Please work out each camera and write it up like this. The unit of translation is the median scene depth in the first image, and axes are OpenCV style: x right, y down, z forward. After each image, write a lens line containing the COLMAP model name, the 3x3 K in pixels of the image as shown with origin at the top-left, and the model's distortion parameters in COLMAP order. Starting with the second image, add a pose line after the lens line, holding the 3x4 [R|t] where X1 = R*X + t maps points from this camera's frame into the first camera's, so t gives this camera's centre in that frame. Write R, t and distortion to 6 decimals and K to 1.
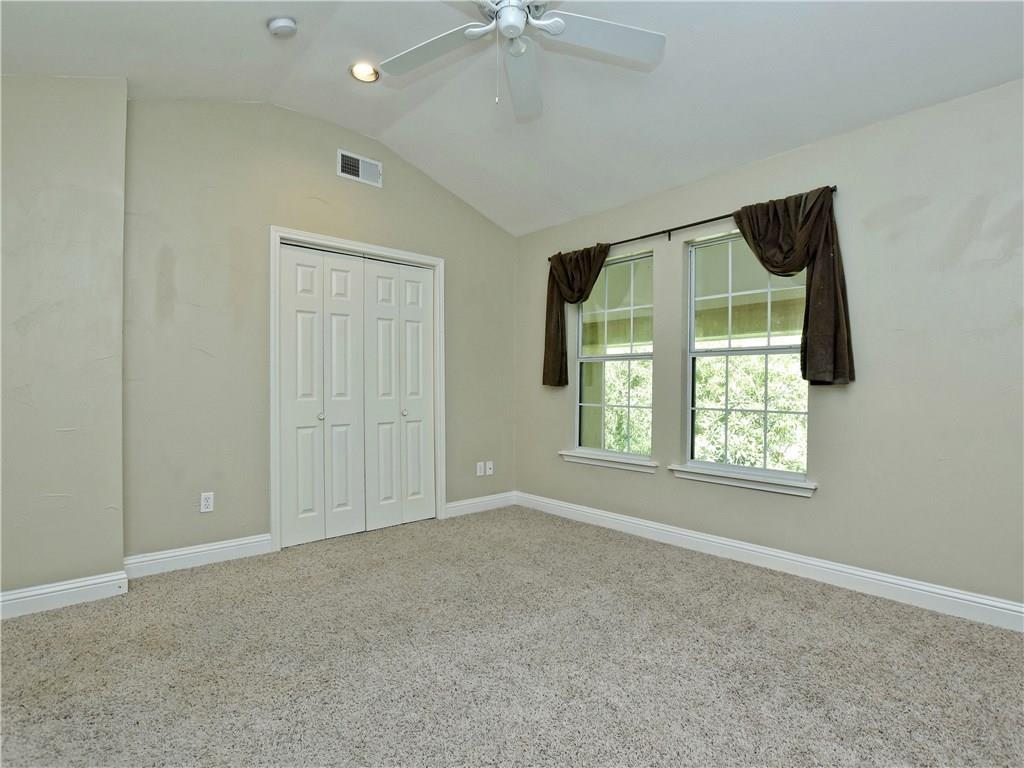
lens RADIAL K [[510.1, 0, 512.0], [0, 510.1, 384.0], [0, 0, 1]] dist [-0.032014, 0.000659]
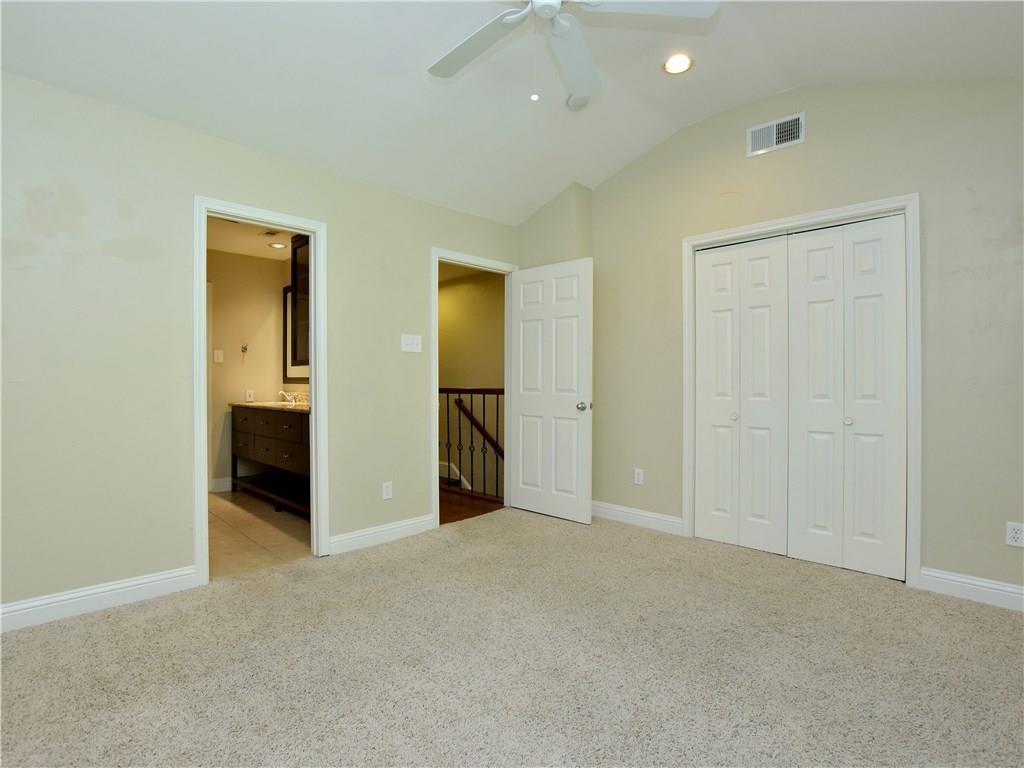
lens RADIAL K [[510.1, 0, 512.0], [0, 510.1, 384.0], [0, 0, 1]] dist [-0.032014, 0.000659]
pose [[0.066286, 0.003108, -0.997796, 0.534416], [0.000378, 0.999995, 0.003140, -0.001377], [0.997801, -0.000585, 0.066285, 0.495357]]
